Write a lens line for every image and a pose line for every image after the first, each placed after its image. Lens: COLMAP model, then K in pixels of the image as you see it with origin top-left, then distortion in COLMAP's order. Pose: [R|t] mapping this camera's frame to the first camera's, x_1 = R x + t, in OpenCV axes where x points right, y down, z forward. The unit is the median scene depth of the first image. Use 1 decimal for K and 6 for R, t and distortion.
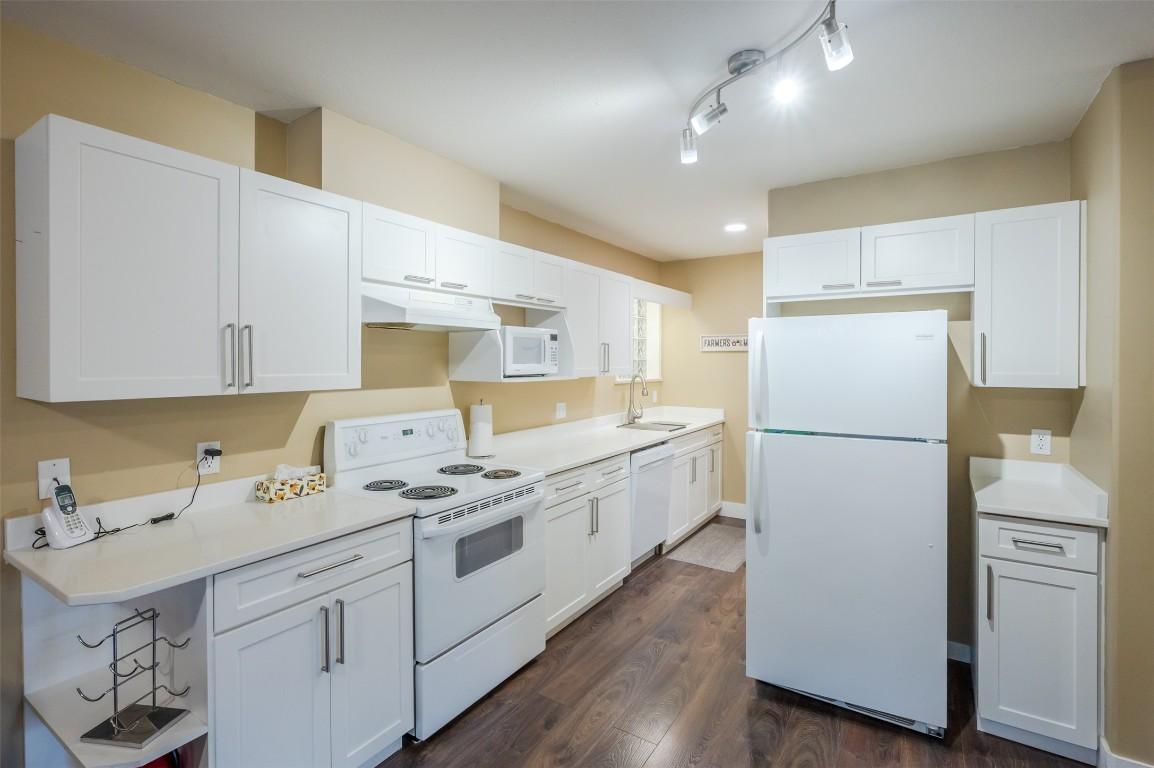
lens RADIAL K [[540.1, 0, 575.8], [0, 540.1, 370.0], [0, 0, 1]] dist [-0.000583, 0.000027]
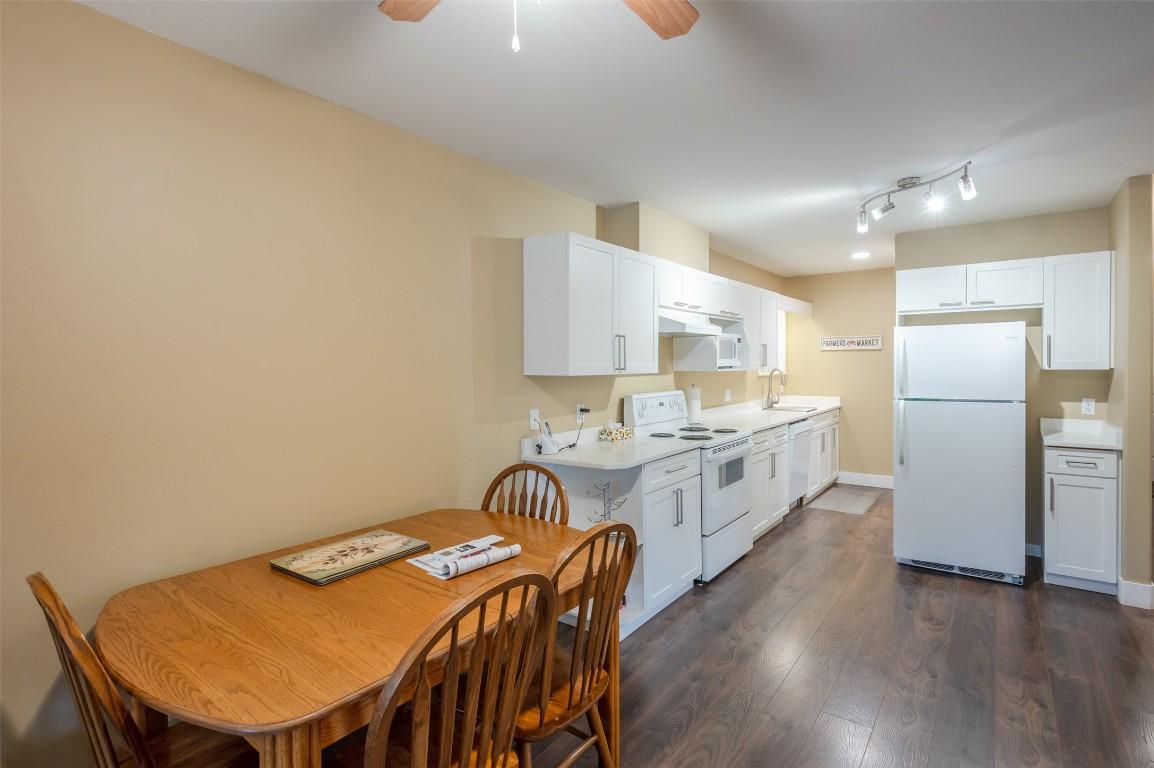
lens RADIAL K [[613.6, 0, 577.0], [0, 613.6, 384.0], [0, 0, 1]] dist [0.000029, 0.000457]
pose [[0.999642, -0.007721, -0.025608, -0.550925], [0.008048, 0.999887, 0.012712, 0.038623], [0.025507, -0.012914, 0.999591, -0.790405]]
